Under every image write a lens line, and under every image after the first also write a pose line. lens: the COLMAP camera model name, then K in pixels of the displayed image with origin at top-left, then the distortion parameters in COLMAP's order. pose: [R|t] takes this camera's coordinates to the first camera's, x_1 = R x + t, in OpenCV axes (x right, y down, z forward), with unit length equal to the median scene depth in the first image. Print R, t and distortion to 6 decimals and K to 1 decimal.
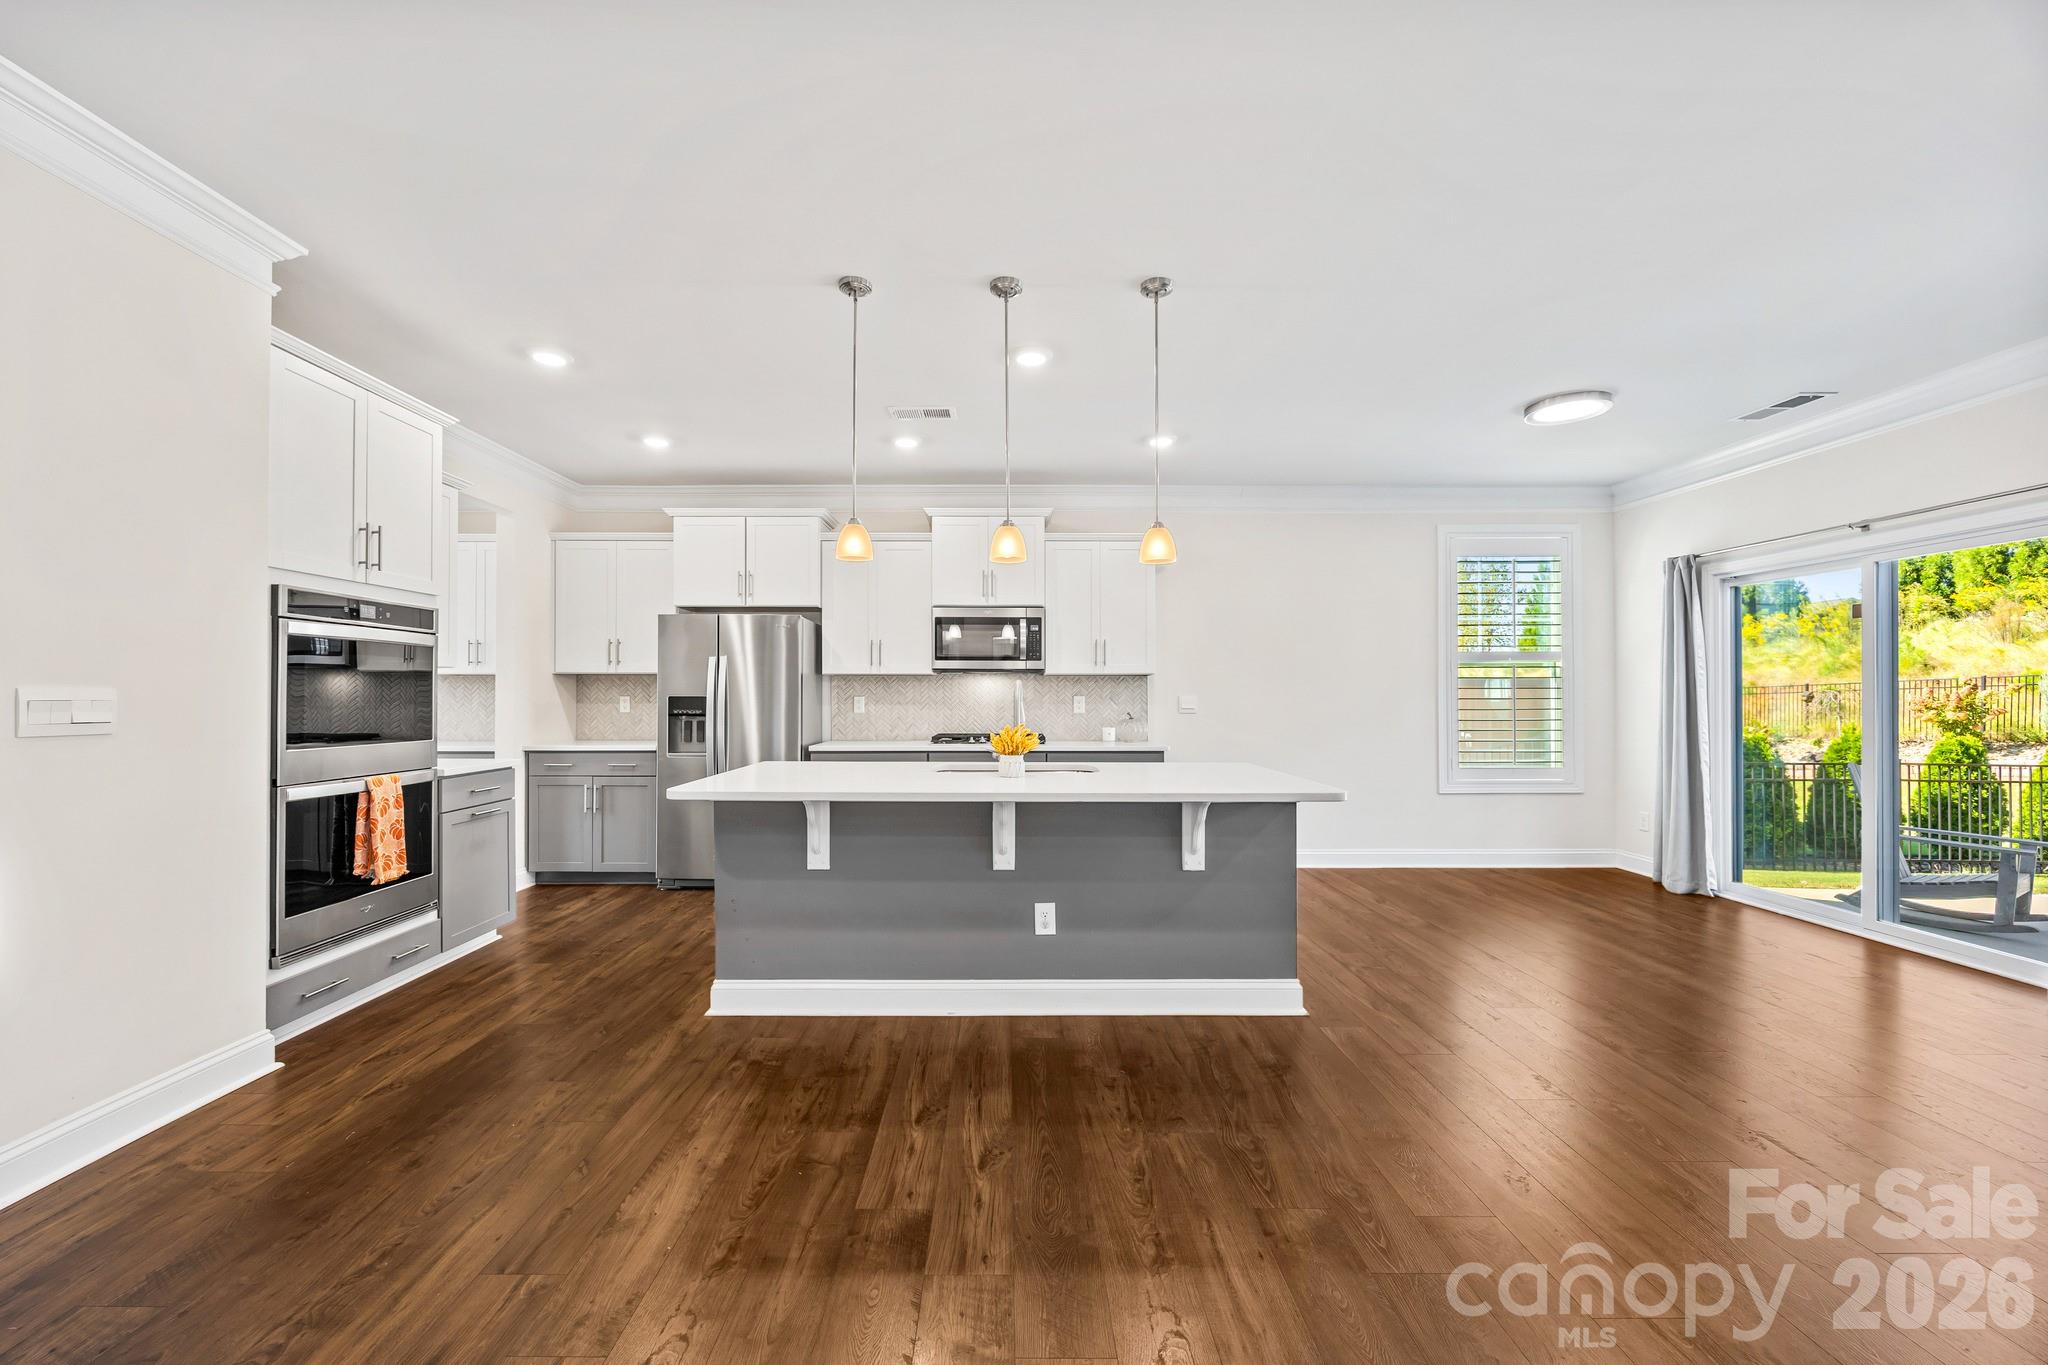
lens RADIAL K [[790.9, 0, 1004.1], [0, 790.9, 685.4], [0, 0, 1]] dist [-0.002073, -0.000065]
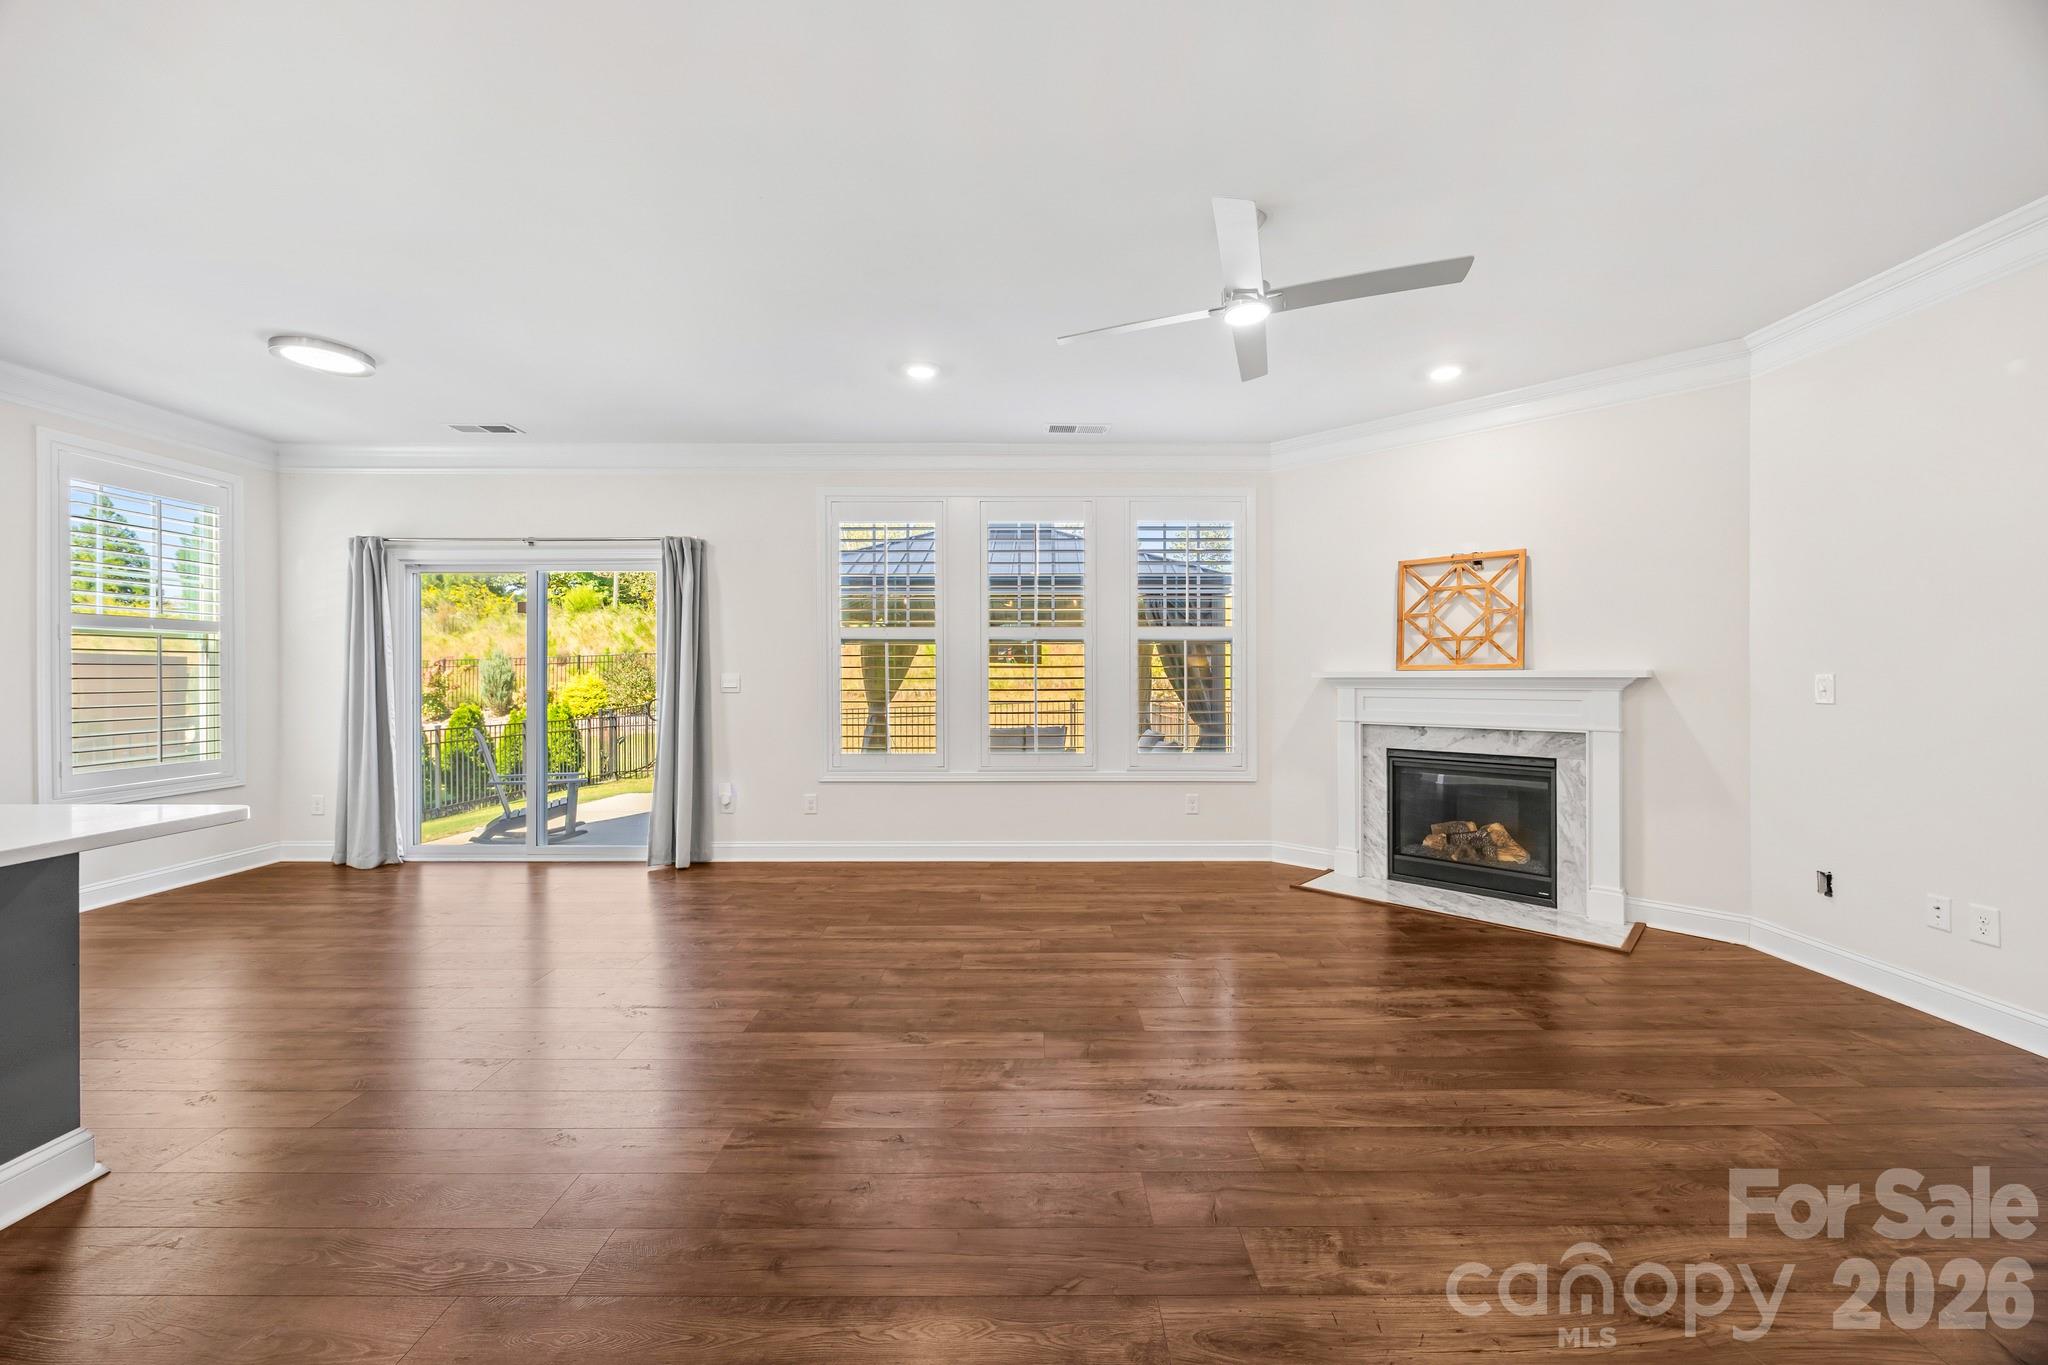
lens RADIAL K [[777.6, 0, 1026.9], [0, 777.6, 678.0], [0, 0, 1]] dist [-0.000706, -0.000077]
pose [[-0.004171, -0.004772, 0.999980, -0.186775], [-0.012775, 0.999907, 0.004719, 0.003590], [-0.999910, -0.012755, -0.004231, 0.196859]]
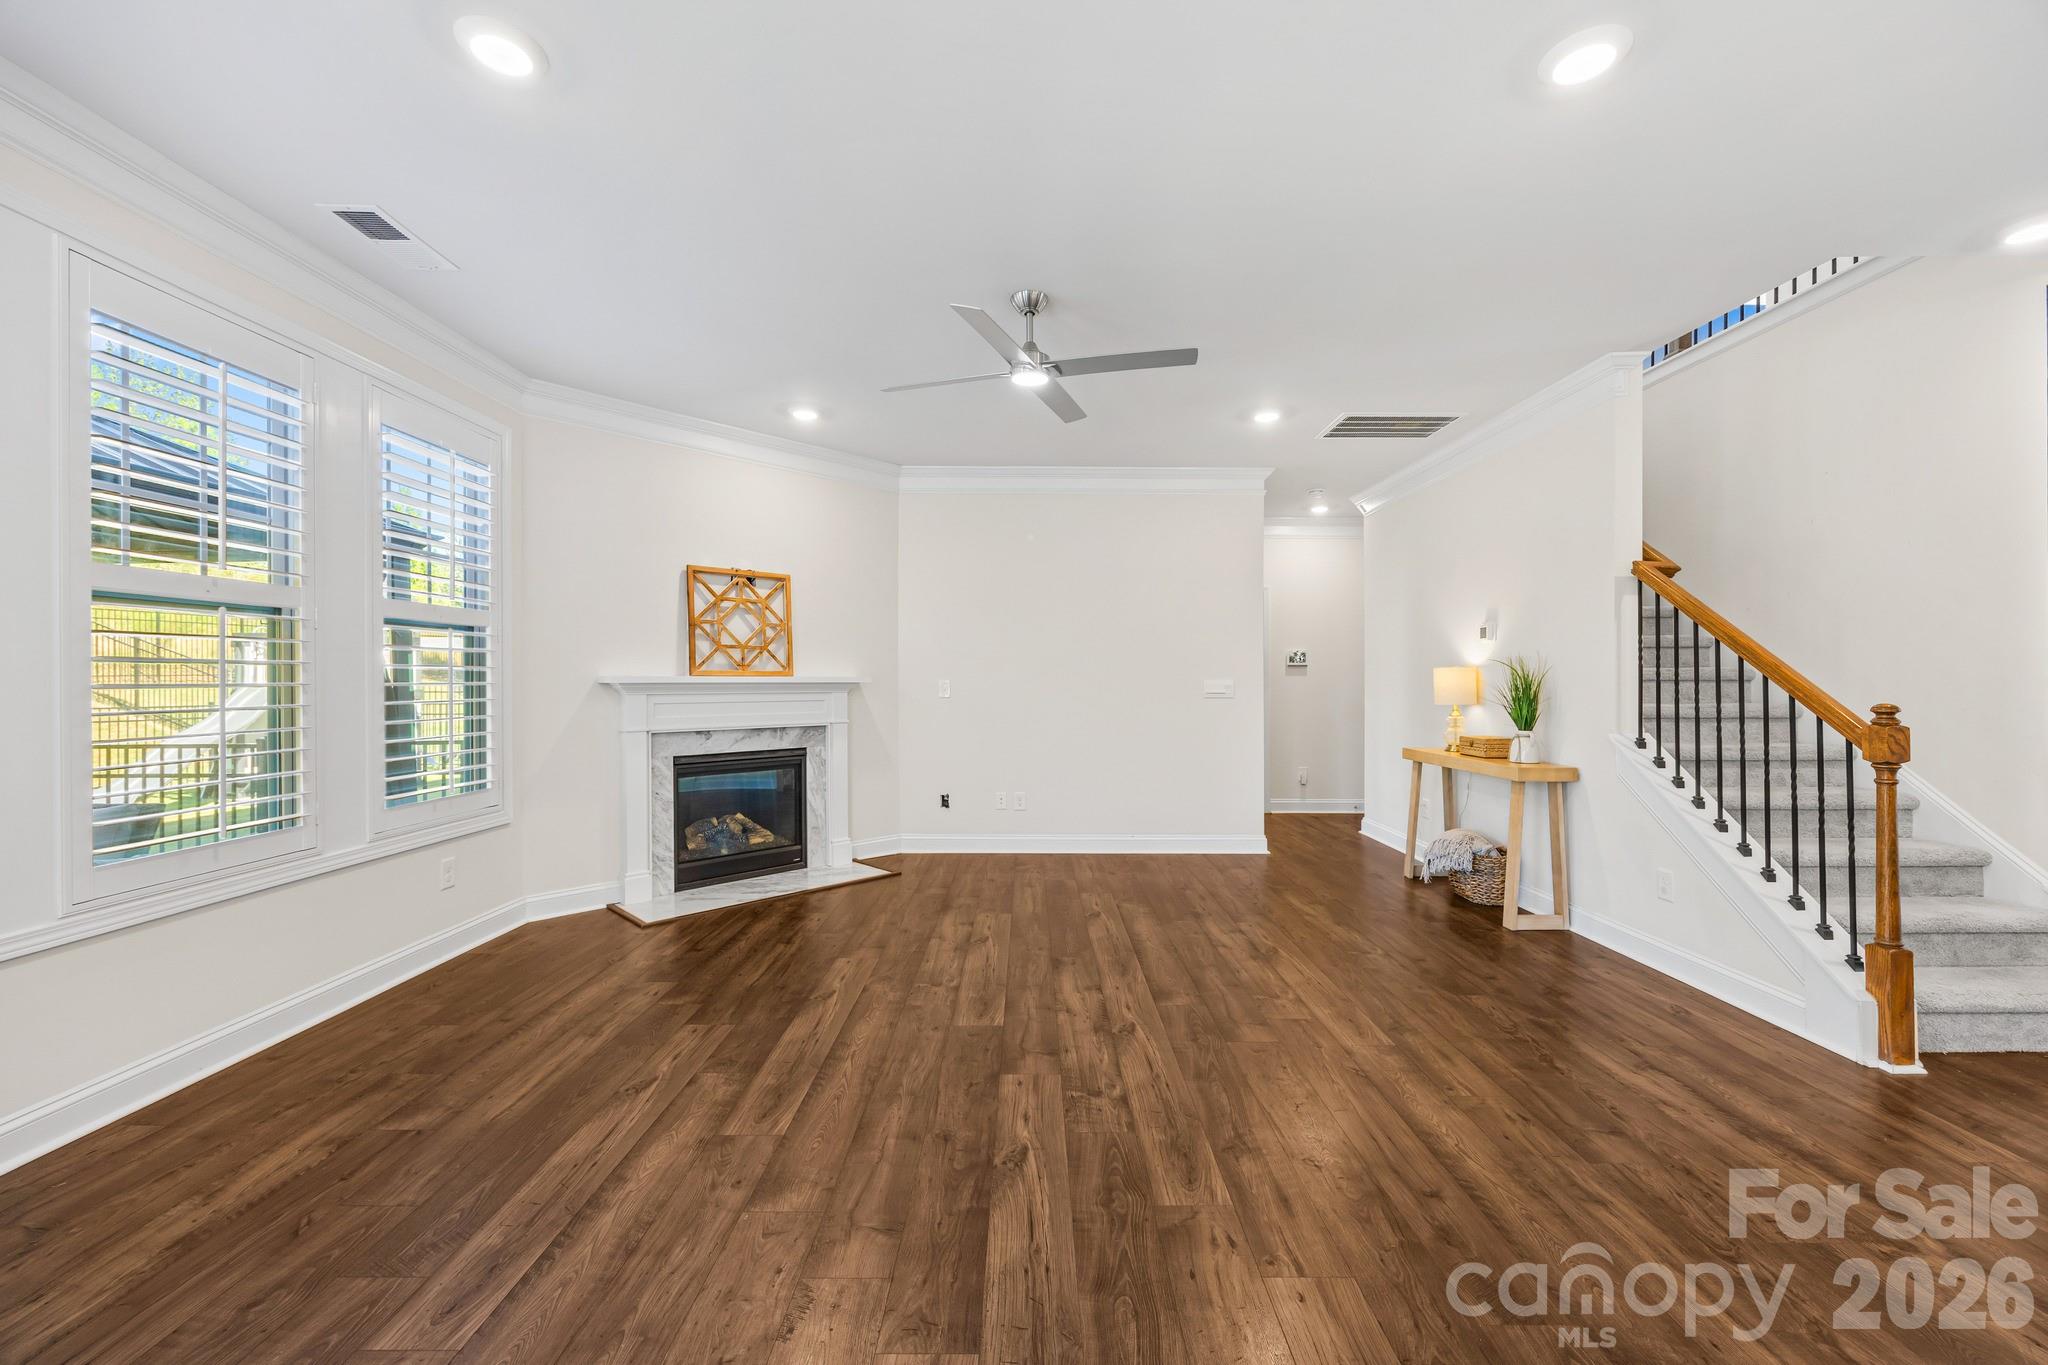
lens RADIAL K [[801.2, 0, 1031.8], [0, 801.2, 682.4], [0, 0, 1]] dist [-0.001144, -0.000093]
pose [[-0.999966, -0.004543, -0.006894, 0.462843], [-0.004465, 0.999925, -0.011372, 0.011465], [0.006946, -0.011341, -0.999912, 0.806435]]
